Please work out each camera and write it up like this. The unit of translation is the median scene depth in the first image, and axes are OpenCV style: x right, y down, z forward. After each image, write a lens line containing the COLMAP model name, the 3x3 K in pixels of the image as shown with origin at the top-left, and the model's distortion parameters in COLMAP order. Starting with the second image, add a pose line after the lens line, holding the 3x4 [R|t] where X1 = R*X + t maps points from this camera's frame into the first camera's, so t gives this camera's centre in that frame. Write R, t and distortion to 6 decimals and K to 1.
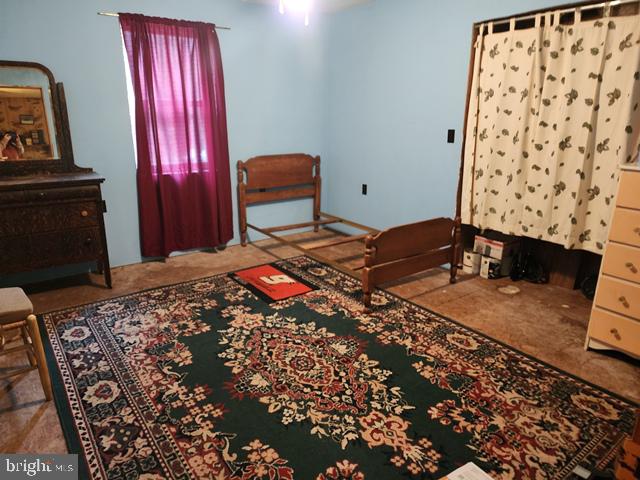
lens RADIAL K [[429.7, 0, 317.0], [0, 429.7, 239.5], [0, 0, 1]] dist [0.088009, -0.080883]
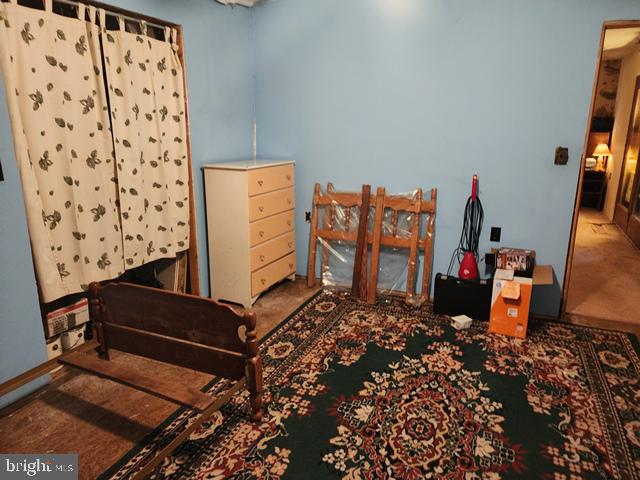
lens RADIAL K [[429.7, 0, 319.3], [0, 429.7, 238.4], [0, 0, 1]] dist [0.088009, -0.080883]
pose [[-0.494865, -0.227237, 0.838732, -0.580697], [0.237898, 0.892900, 0.382276, -0.423163], [-0.835771, 0.388708, -0.387805, 1.396944]]
